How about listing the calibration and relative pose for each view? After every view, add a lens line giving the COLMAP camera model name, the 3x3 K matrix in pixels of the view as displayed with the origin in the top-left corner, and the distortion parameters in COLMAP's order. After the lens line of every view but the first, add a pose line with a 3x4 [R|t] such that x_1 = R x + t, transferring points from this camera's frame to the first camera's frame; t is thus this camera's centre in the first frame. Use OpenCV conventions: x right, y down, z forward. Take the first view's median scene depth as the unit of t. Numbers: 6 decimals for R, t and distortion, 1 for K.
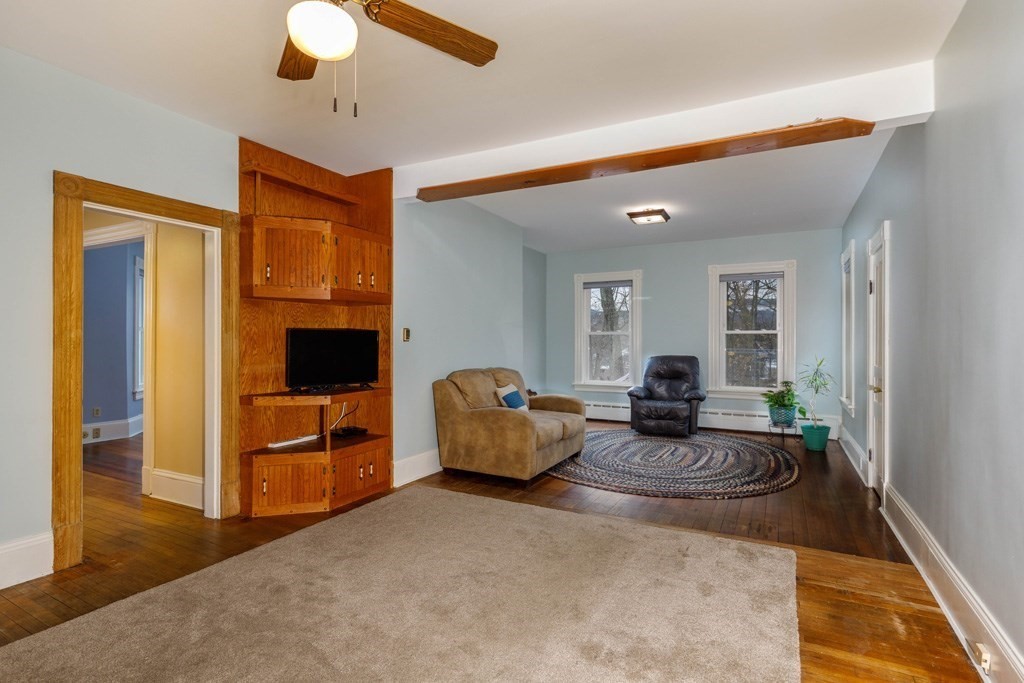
lens RADIAL K [[490.5, 0, 512.0], [0, 490.5, 341.5], [0, 0, 1]] dist [-0.004599, -0.001032]
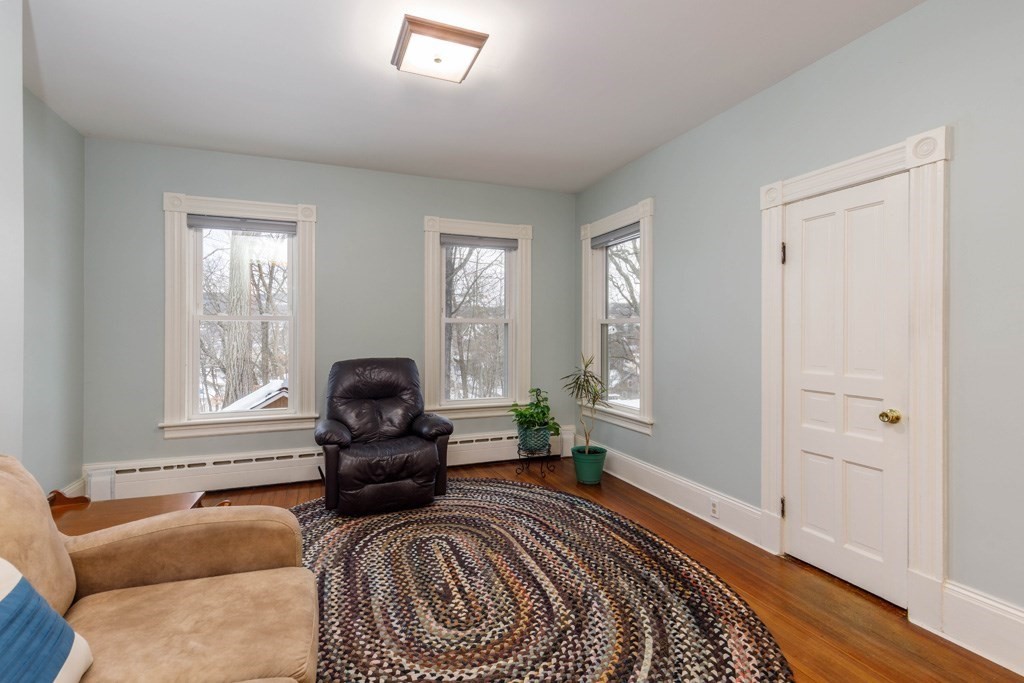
lens RADIAL K [[490.5, 0, 512.0], [0, 490.5, 341.5], [0, 0, 1]] dist [-0.004599, -0.001032]
pose [[0.668353, -0.007091, 0.743810, -0.000225], [-0.000993, 0.999945, 0.010426, 0.000987], [-0.743843, -0.007707, 0.668310, 0.481949]]
